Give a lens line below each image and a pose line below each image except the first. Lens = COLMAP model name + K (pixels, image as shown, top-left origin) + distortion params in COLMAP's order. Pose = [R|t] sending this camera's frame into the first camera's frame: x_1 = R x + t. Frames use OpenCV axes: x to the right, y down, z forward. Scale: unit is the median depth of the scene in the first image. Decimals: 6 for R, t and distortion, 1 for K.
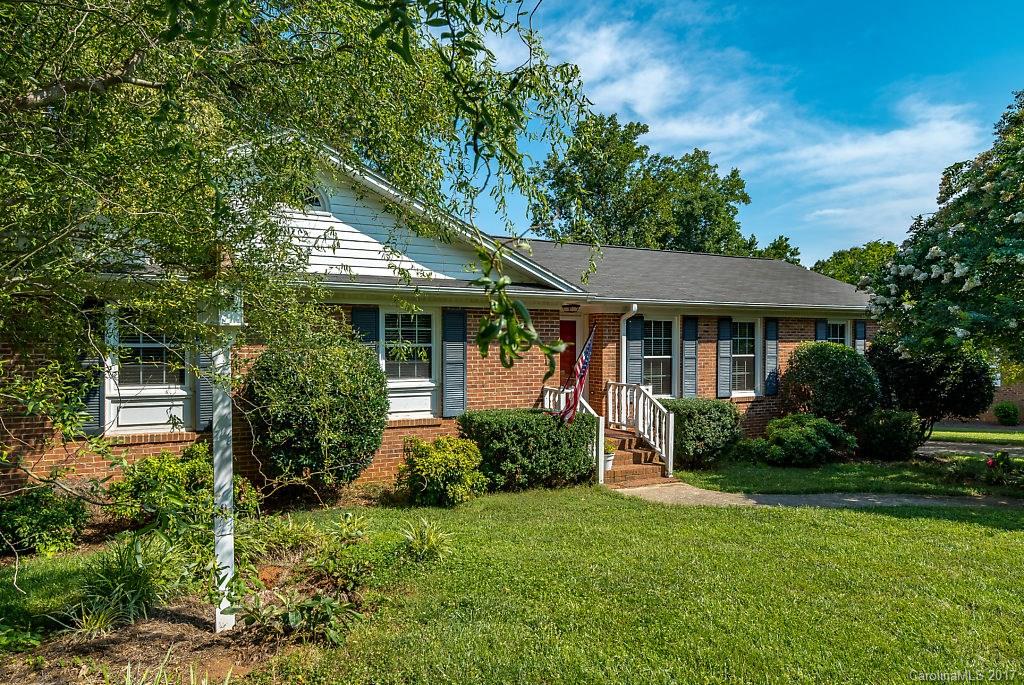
lens RADIAL K [[609.6, 0, 511.7], [0, 609.6, 342.8], [0, 0, 1]] dist [0.001531, 0.000364]
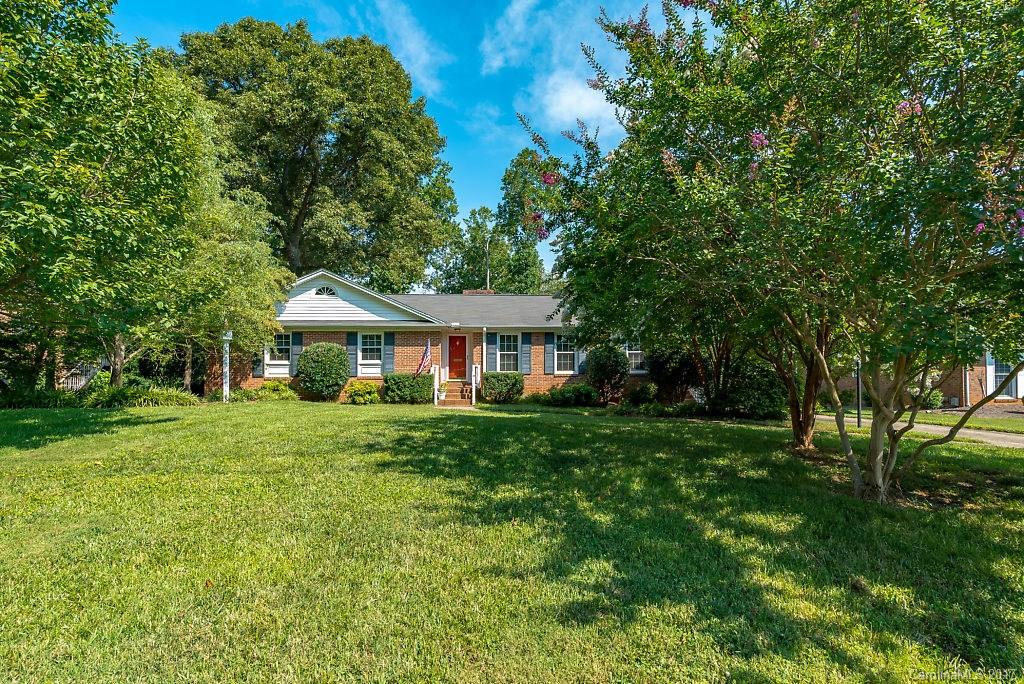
lens RADIAL K [[471.3, 0, 512.3], [0, 471.3, 342.4], [0, 0, 1]] dist [-0.011117, 0.001976]
pose [[0.935121, -0.006342, -0.354272, 1.052494], [0.002548, 0.999934, -0.011175, 0.008368], [0.354320, 0.009547, 0.935076, -0.608806]]
